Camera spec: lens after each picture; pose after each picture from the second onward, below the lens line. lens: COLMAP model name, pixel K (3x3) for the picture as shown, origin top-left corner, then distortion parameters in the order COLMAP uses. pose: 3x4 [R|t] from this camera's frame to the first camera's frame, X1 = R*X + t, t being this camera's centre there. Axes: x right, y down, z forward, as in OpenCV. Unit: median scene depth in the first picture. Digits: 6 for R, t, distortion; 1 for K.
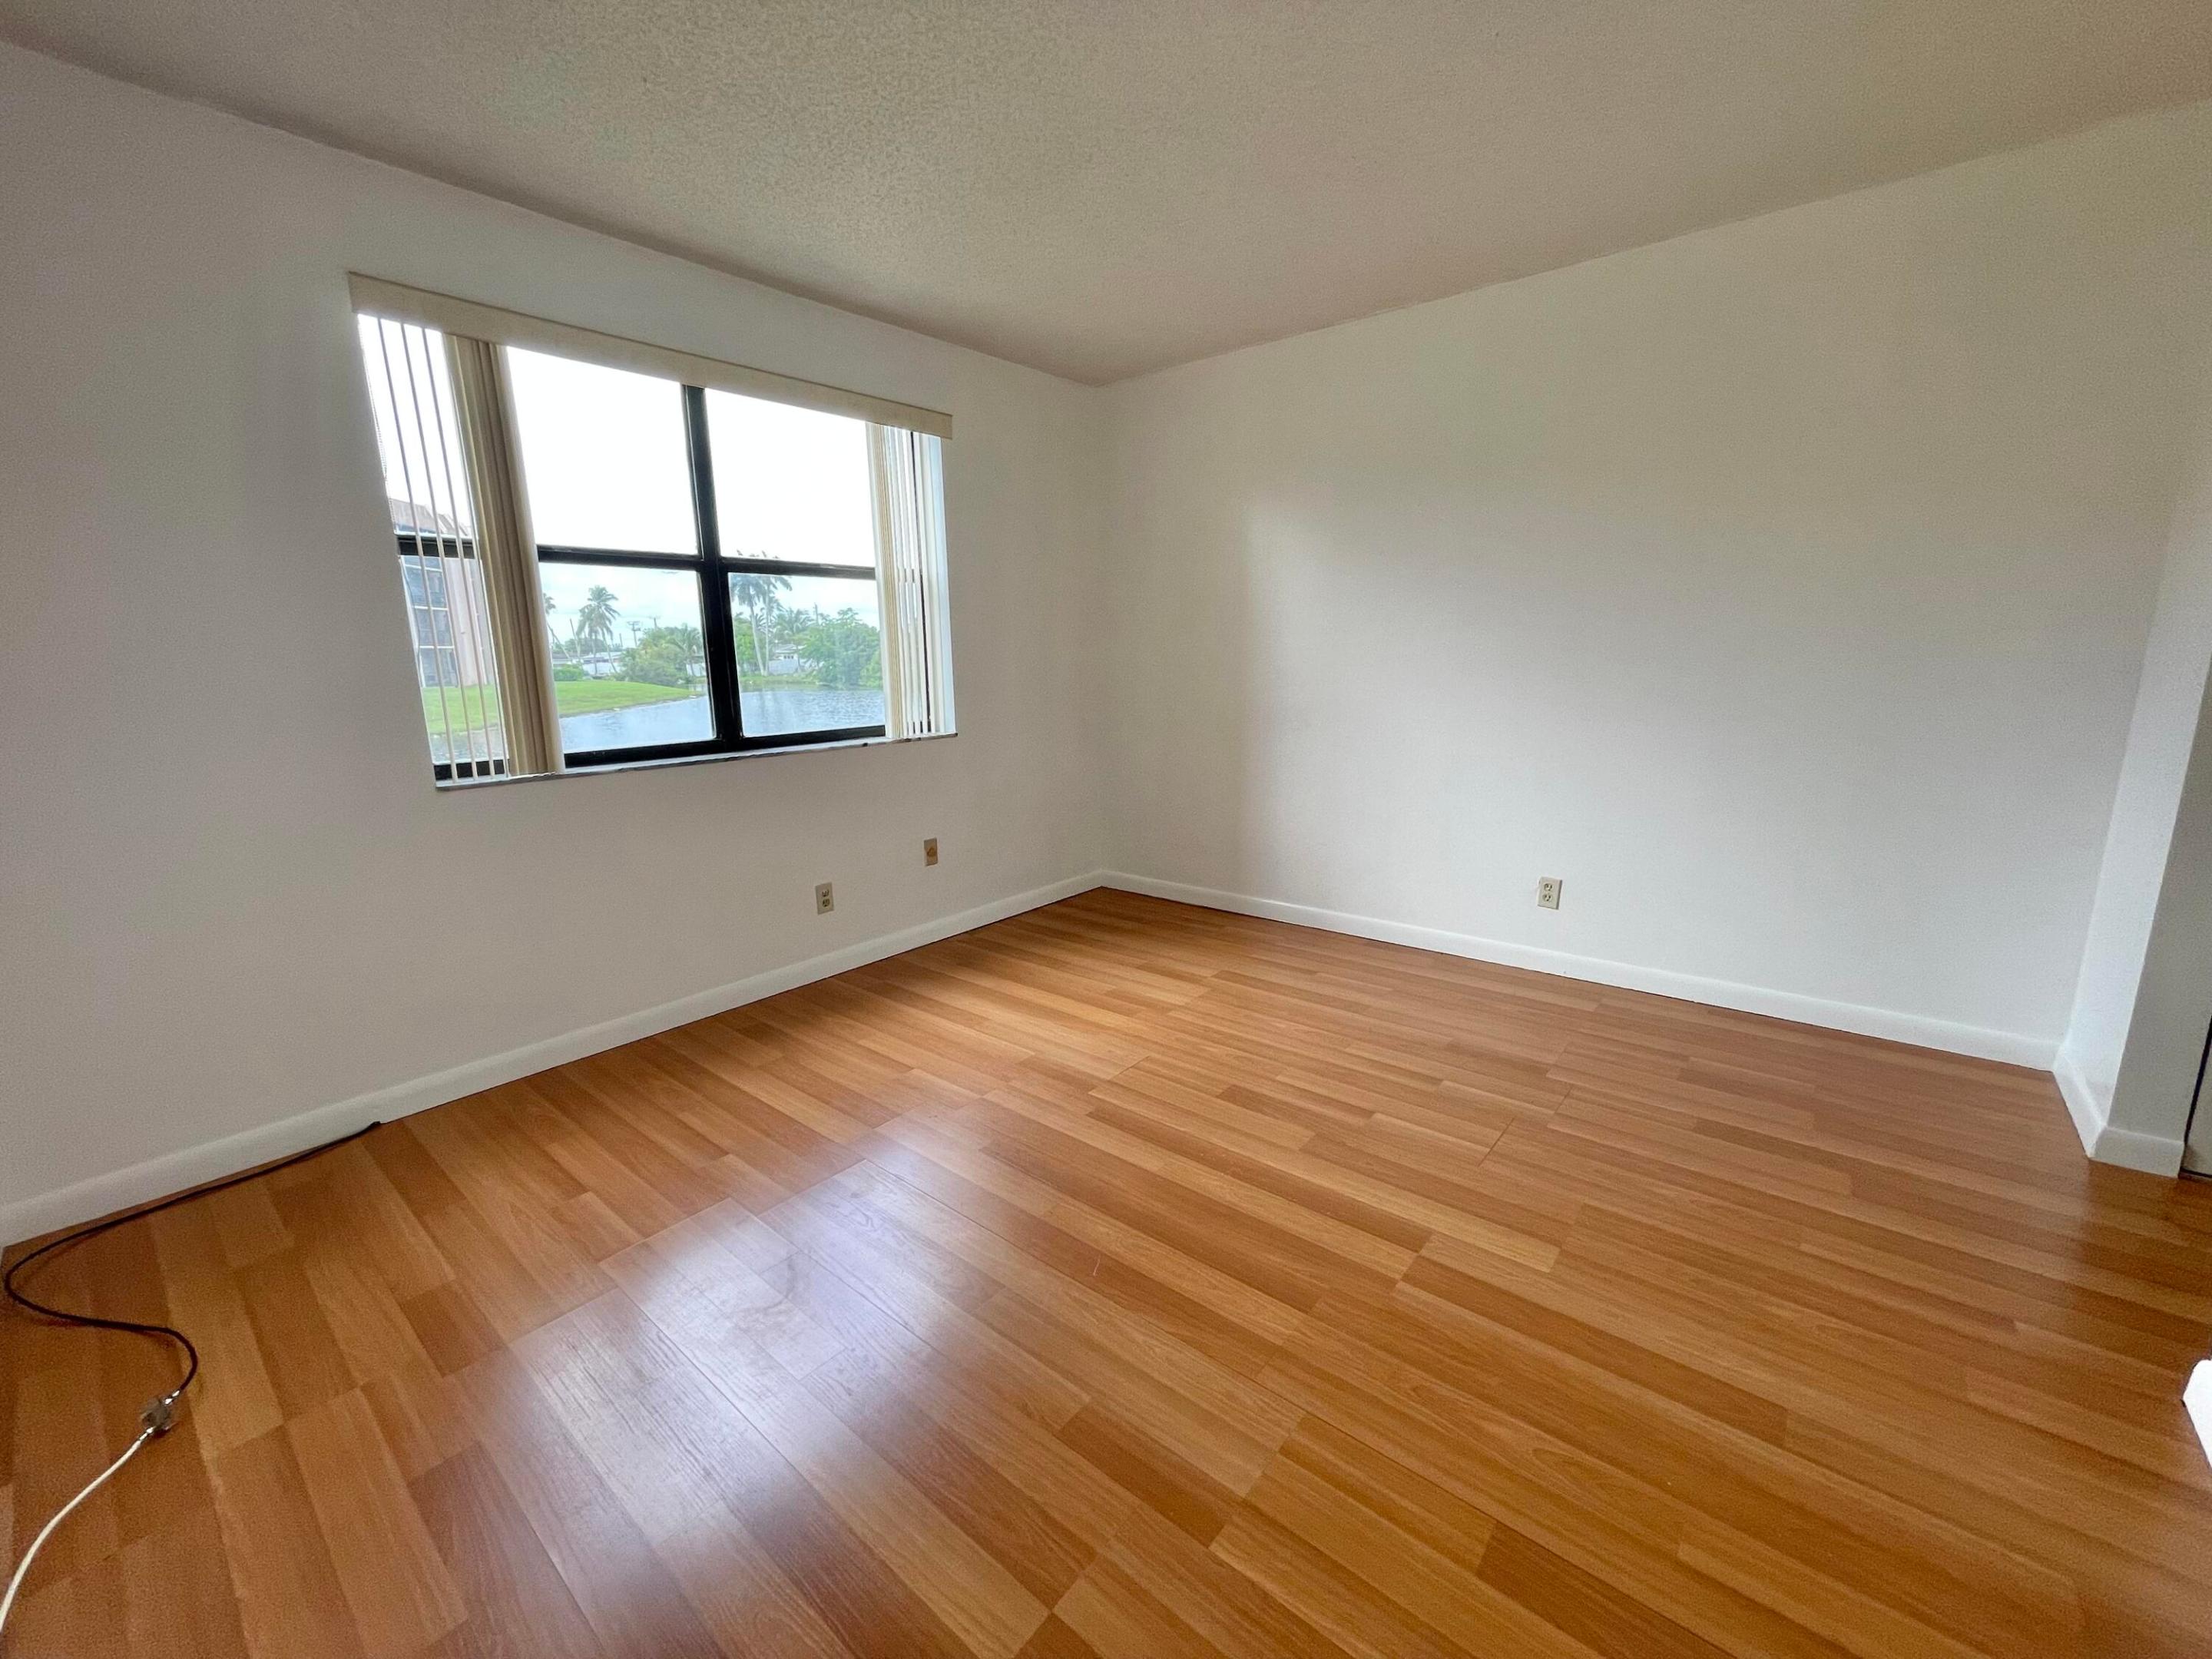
lens RADIAL K [[892.8, 0, 1093.7], [0, 892.8, 838.7], [0, 0, 1]] dist [-0.001435, -0.000222]
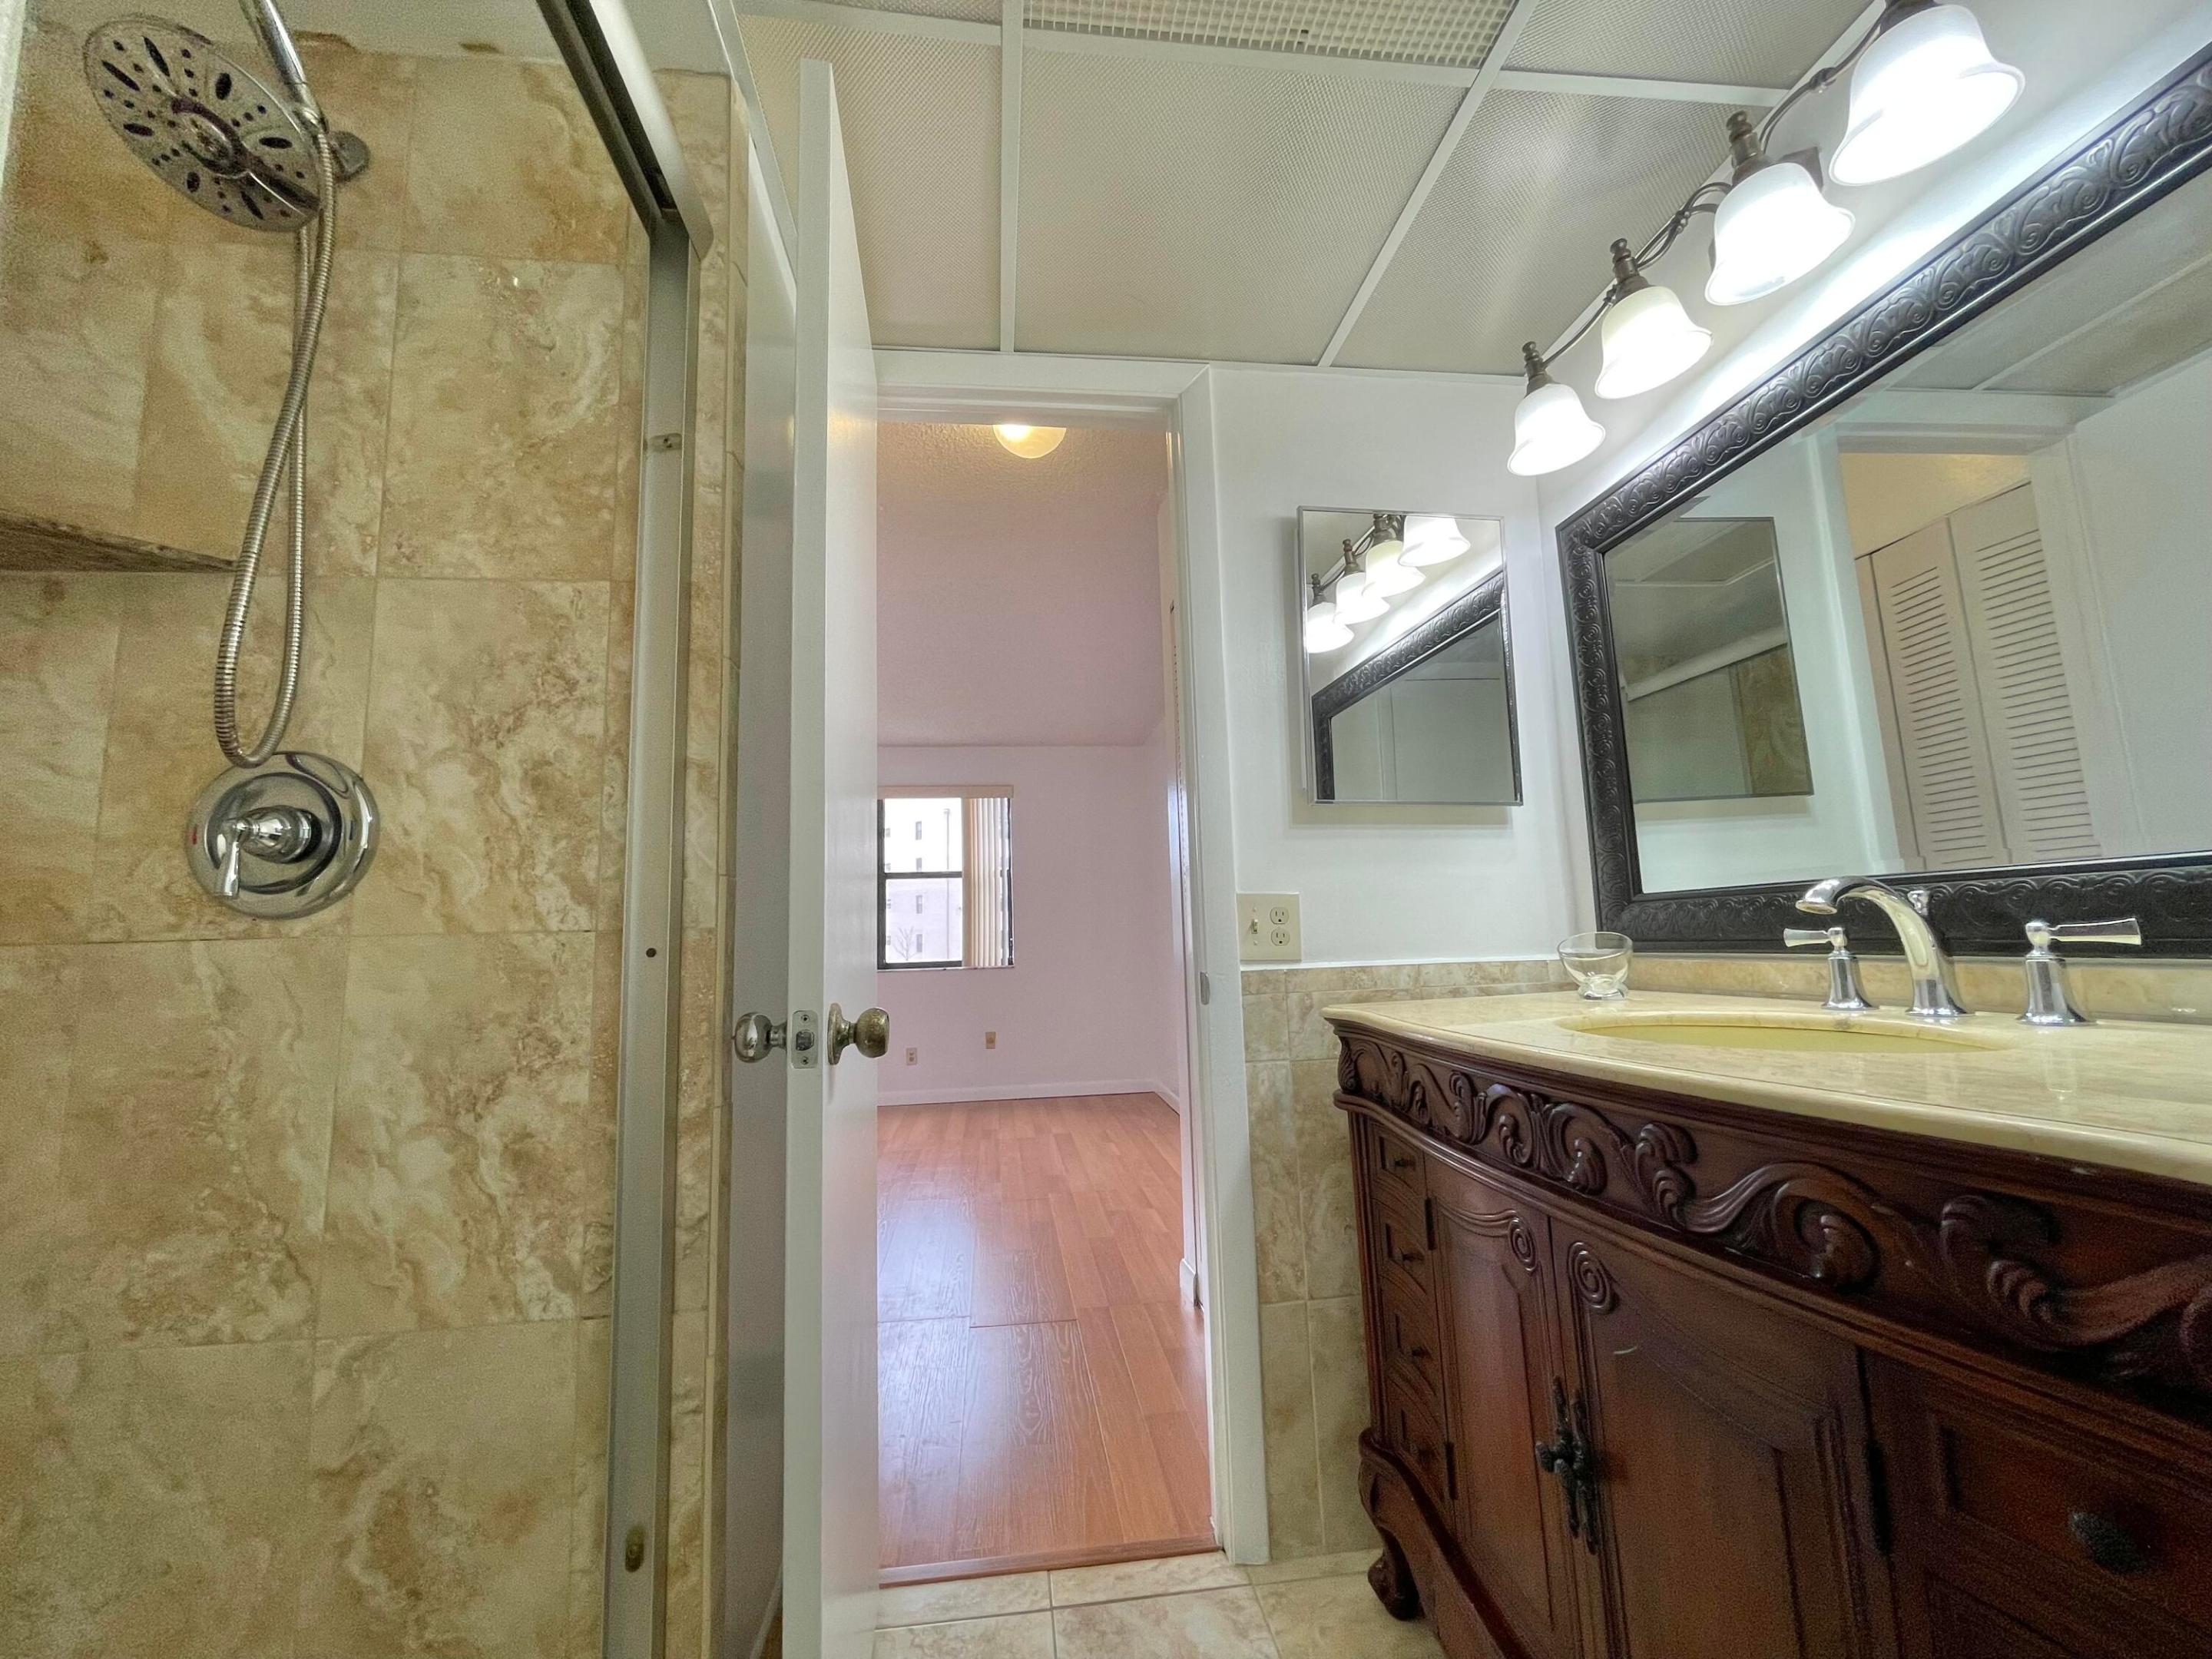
lens RADIAL K [[894.2, 0, 1096.1], [0, 894.2, 836.8], [0, 0, 1]] dist [0.001463, -0.000040]
pose [[0.725965, -0.096186, -0.680972, 1.376225], [-0.123349, 0.955905, -0.266518, 0.089570], [0.676579, 0.277479, 0.682089, -0.073289]]
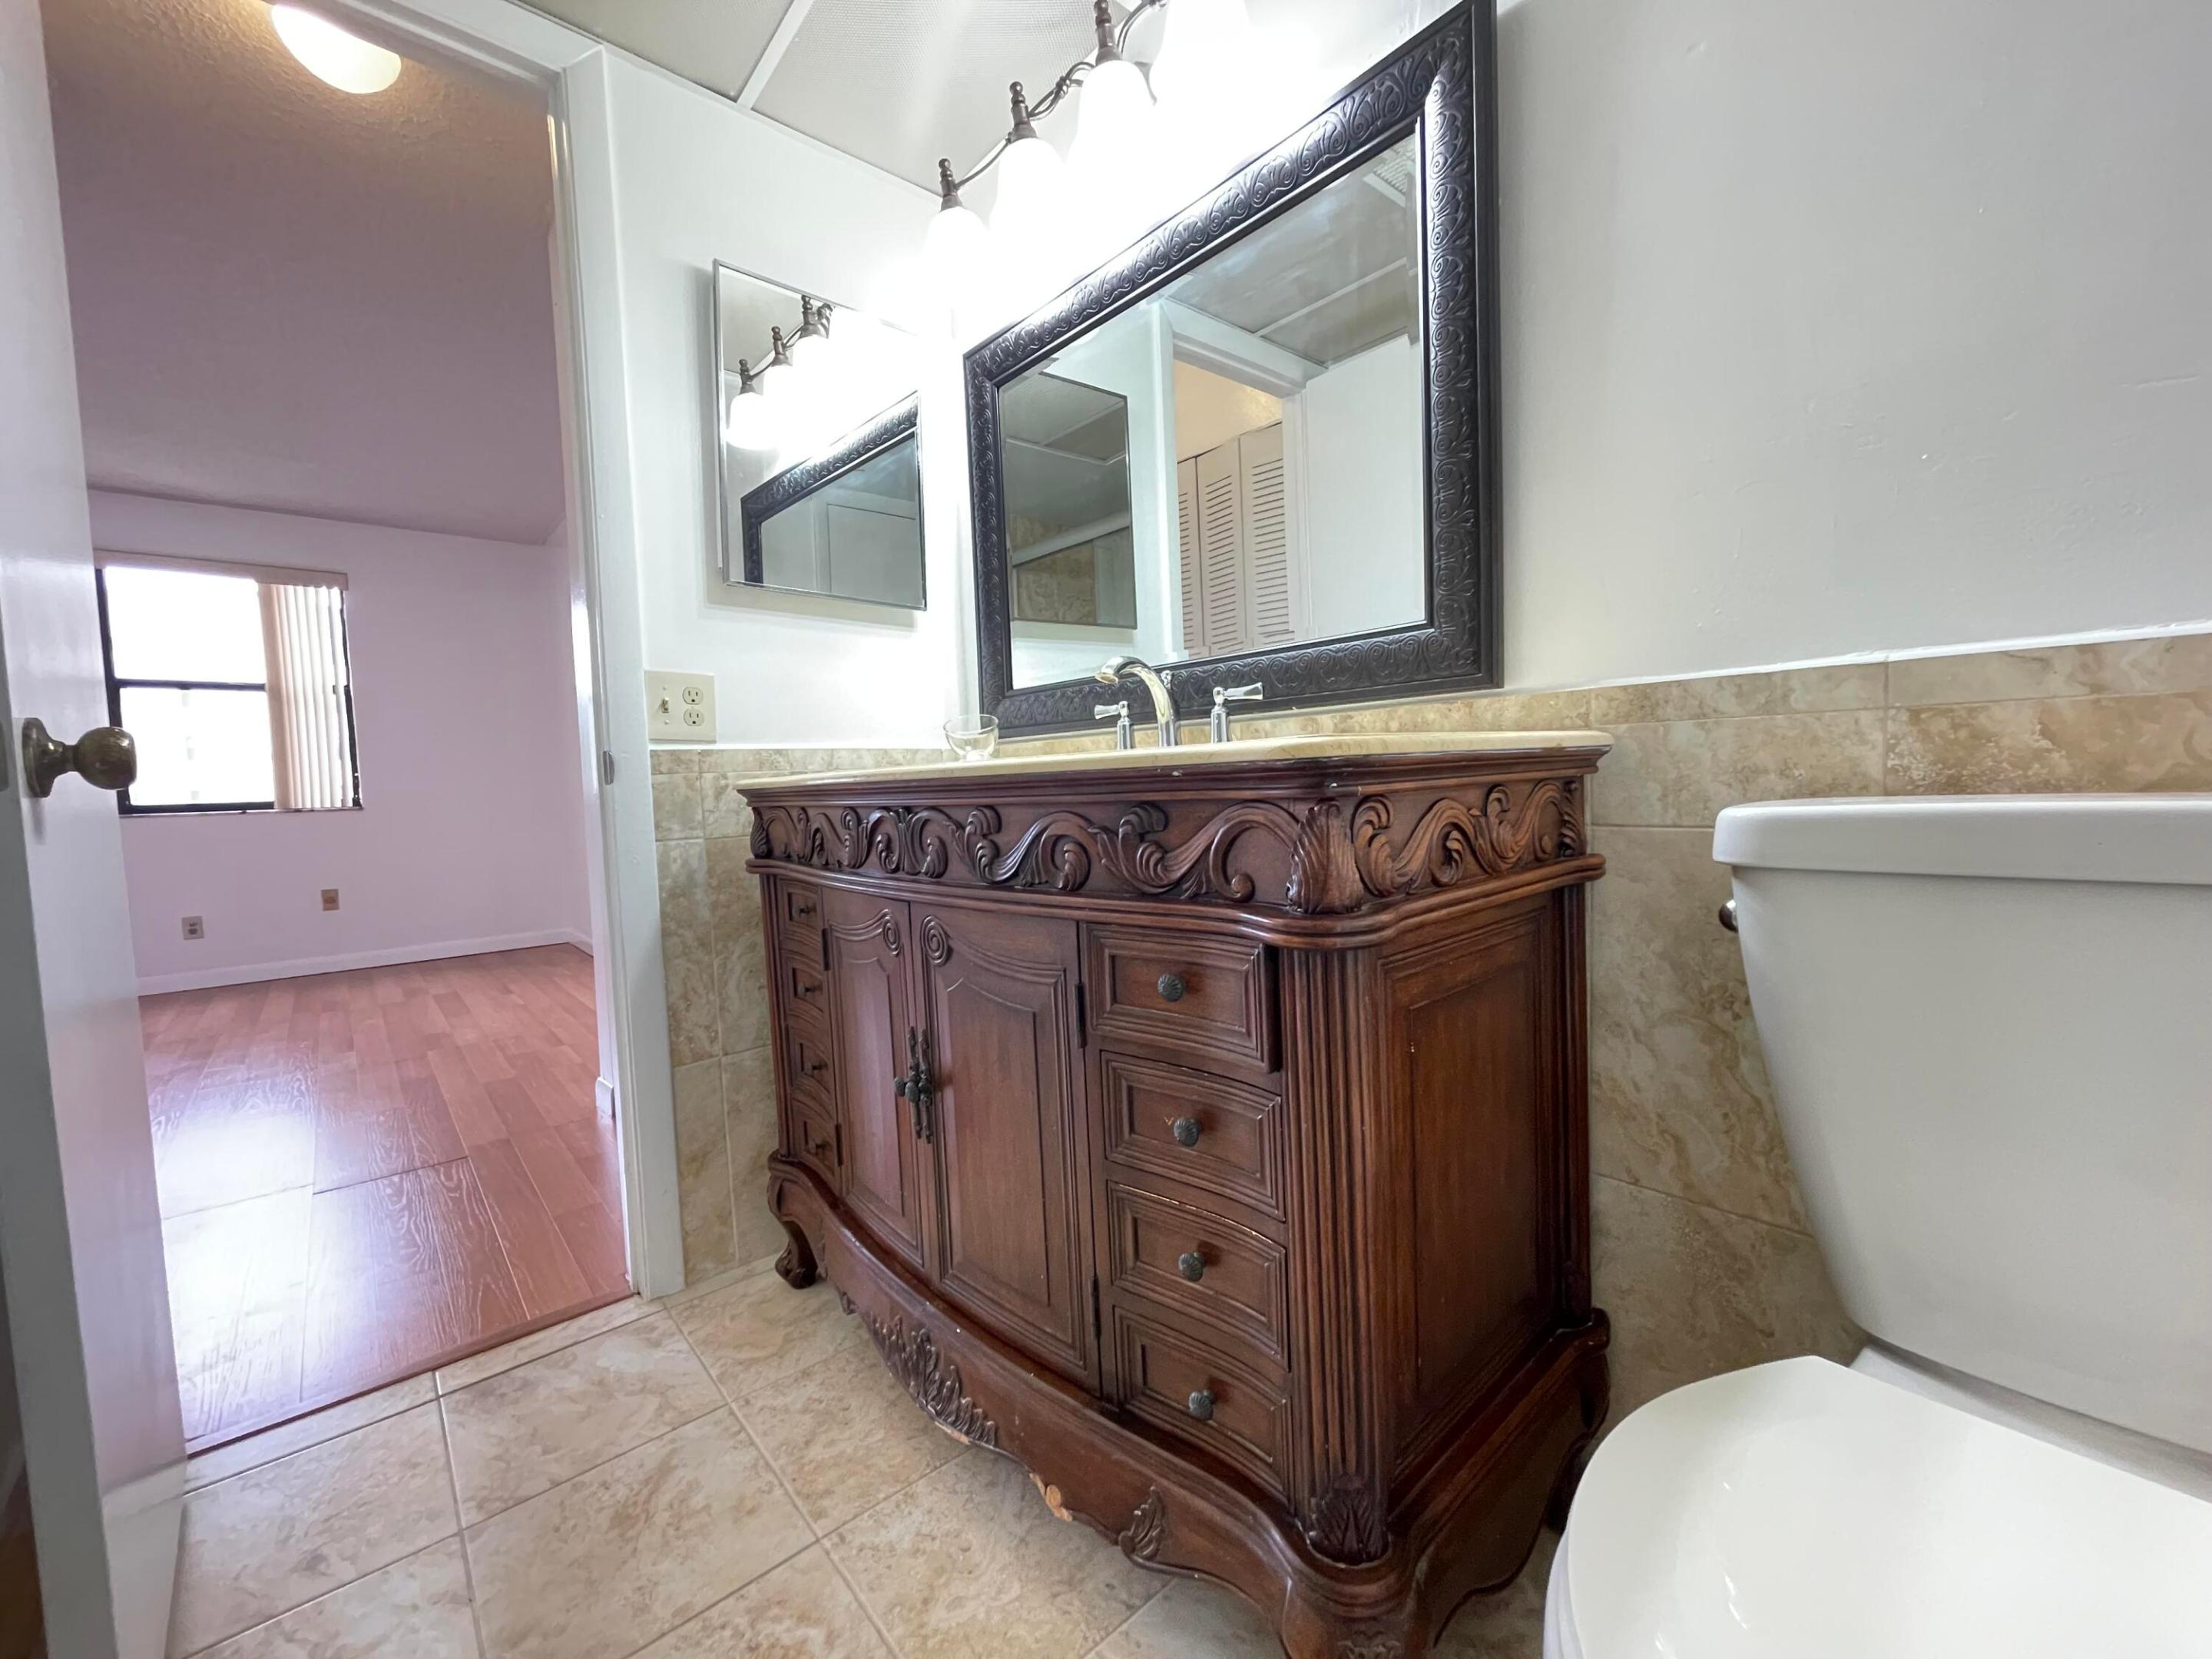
lens RADIAL K [[892.8, 0, 1093.7], [0, 892.8, 838.7], [0, 0, 1]] dist [-0.001435, -0.000222]
pose [[0.986179, -0.015638, -0.164945, 1.406603], [-0.009241, 0.988794, -0.148998, 0.138438], [0.165427, 0.148463, 0.974984, -0.084100]]
